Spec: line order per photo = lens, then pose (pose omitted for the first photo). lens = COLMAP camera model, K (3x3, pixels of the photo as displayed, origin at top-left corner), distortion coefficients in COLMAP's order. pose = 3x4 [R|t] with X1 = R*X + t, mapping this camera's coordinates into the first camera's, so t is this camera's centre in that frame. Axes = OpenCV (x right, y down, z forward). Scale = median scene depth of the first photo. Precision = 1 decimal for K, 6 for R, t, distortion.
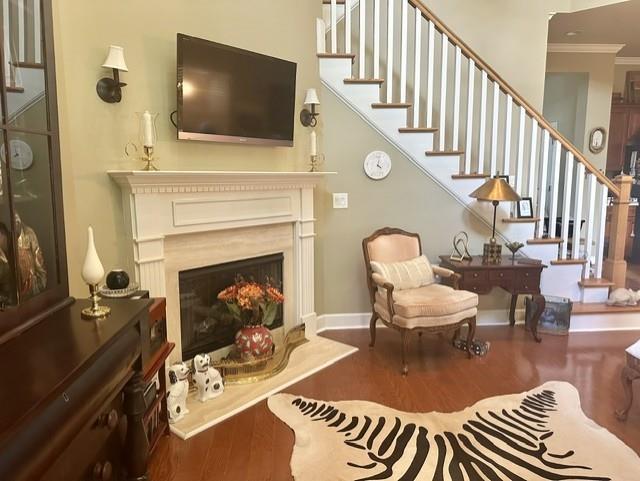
lens RADIAL K [[493.4, 0, 320.0], [0, 493.4, 240.5], [0, 0, 1]] dist [0.091316, -0.141431]
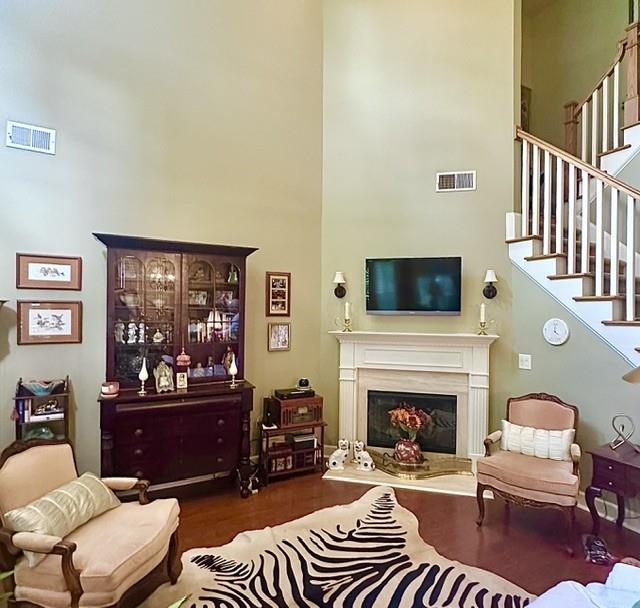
lens RADIAL K [[402.1, 0, 320.0], [0, 402.1, 304.0], [0, 0, 1]] dist [0.002139, 0.000330]
pose [[0.353368, -0.018831, -0.935295, 0.800938], [-0.135173, 0.988277, -0.070968, -0.091394], [0.925667, 0.151504, 0.346680, 0.264660]]
